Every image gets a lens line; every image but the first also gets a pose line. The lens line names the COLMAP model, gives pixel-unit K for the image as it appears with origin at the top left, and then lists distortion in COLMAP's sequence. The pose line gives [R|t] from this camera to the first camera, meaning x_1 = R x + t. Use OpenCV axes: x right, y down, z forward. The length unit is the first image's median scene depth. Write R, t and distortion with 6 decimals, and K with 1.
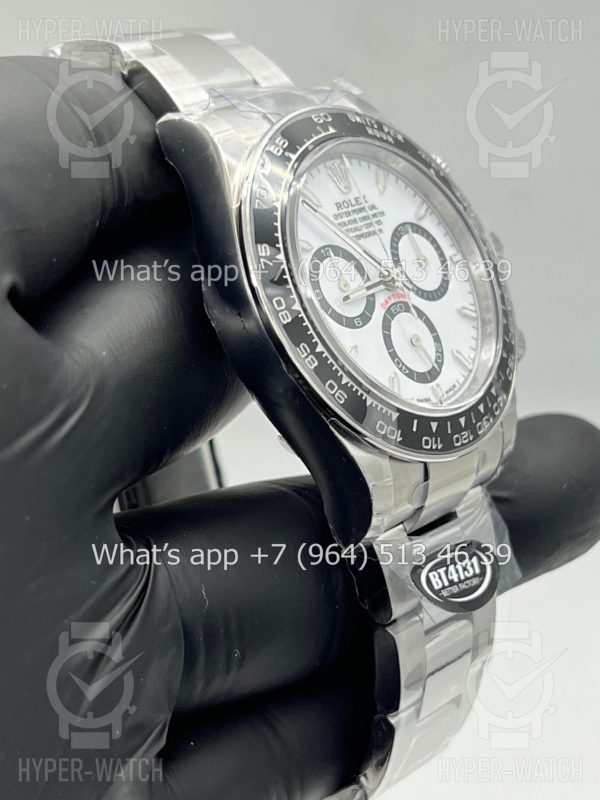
lens RADIAL K [[1961.8, 0, 285.0], [0, 1961.8, 400.6], [0, 0, 1]] dist [0.309486, -0.495304]
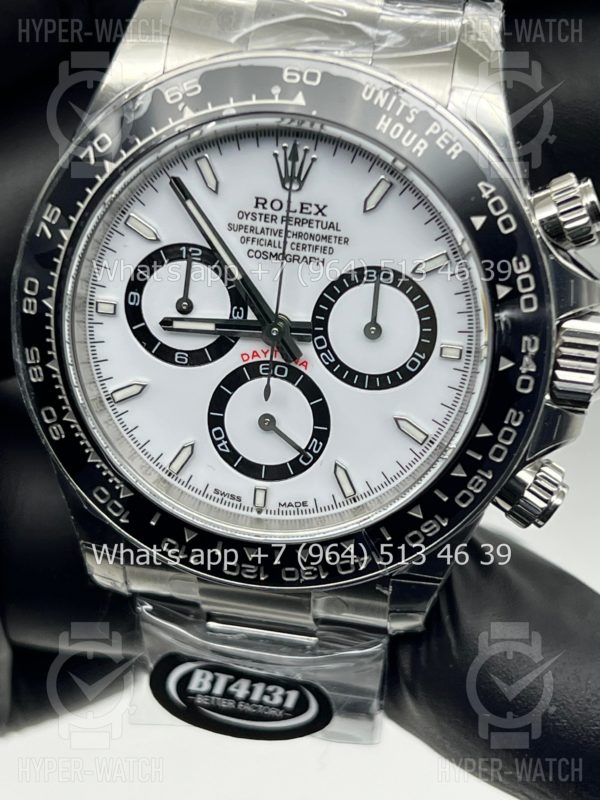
lens RADIAL K [[1961.8, 0, 285.0], [0, 1961.8, 400.6], [0, 0, 1]] dist [0.309486, -0.495304]
pose [[0.483673, 0.607546, -0.630038, 0.517751], [-0.277261, 0.789121, 0.548100, -0.432089], [0.830173, -0.090415, 0.550126, 0.627226]]
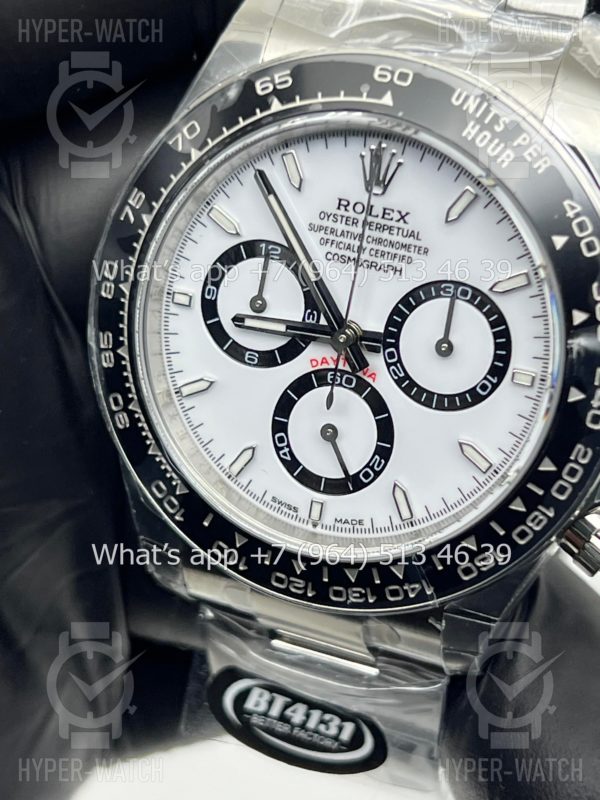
lens RADIAL K [[1961.8, 0, 285.0], [0, 1961.8, 400.6], [0, 0, 1]] dist [0.309486, -0.495304]
pose [[0.293073, 0.620642, -0.727263, 0.558196], [-0.264950, 0.783594, 0.561945, -0.423704], [0.918646, 0.027998, 0.394089, 0.728705]]
